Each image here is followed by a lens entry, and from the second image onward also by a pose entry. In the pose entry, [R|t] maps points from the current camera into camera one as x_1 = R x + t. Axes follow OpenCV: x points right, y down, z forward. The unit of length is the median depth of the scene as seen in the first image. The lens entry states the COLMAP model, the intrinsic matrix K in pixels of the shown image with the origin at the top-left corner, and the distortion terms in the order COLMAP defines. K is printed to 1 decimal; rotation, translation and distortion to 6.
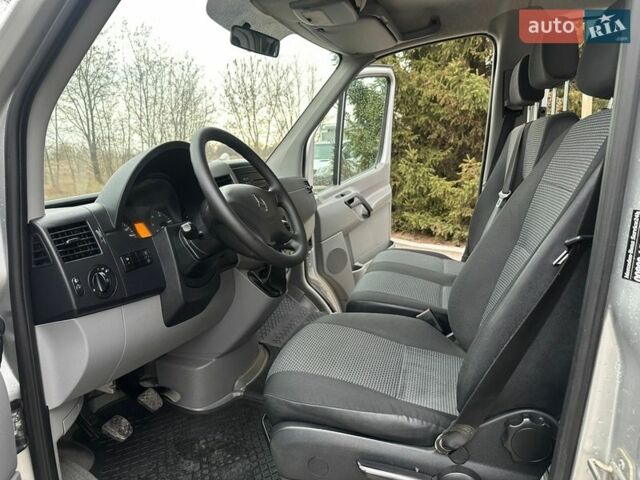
lens RADIAL K [[453.0, 0, 321.0], [0, 453.0, 241.2], [0, 0, 1]] dist [0.029905, -0.036278]
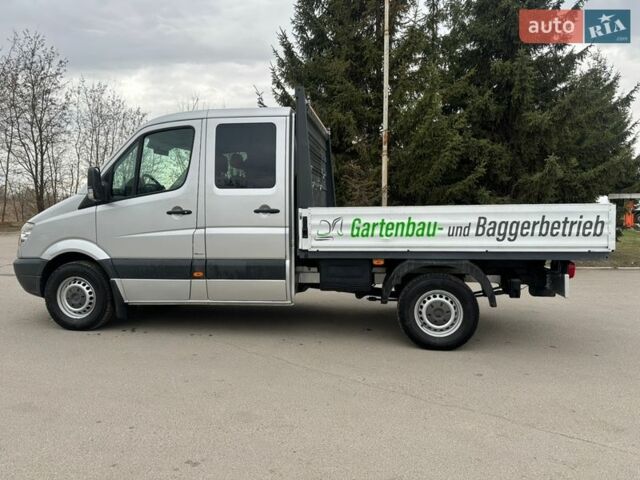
lens RADIAL K [[455.6, 0, 326.9], [0, 455.6, 240.5], [0, 0, 1]] dist [0.074662, -0.106256]
pose [[0.991976, 0.035102, 0.121457, 0.163868], [-0.019989, 0.992145, -0.123483, 0.152829], [-0.124837, 0.120065, 0.984886, -0.594560]]
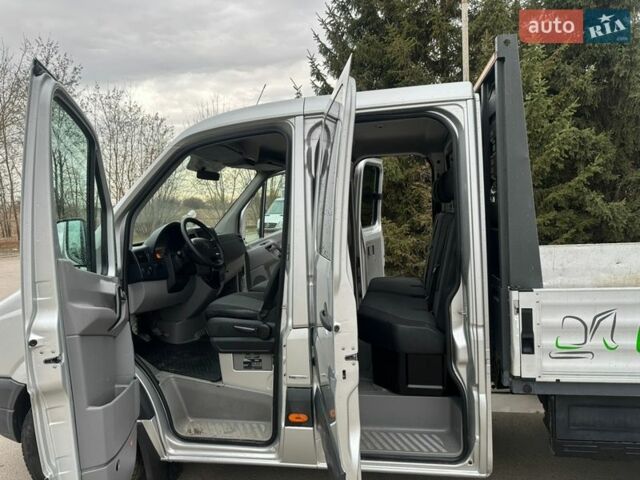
lens RADIAL K [[453.0, 0, 321.0], [0, 453.0, 241.2], [0, 0, 1]] dist [0.029905, -0.036278]
pose [[0.997243, 0.000217, 0.074202, 0.053091], [0.008268, 0.993444, -0.114021, 0.031968], [-0.073740, 0.114320, 0.990703, -0.263854]]
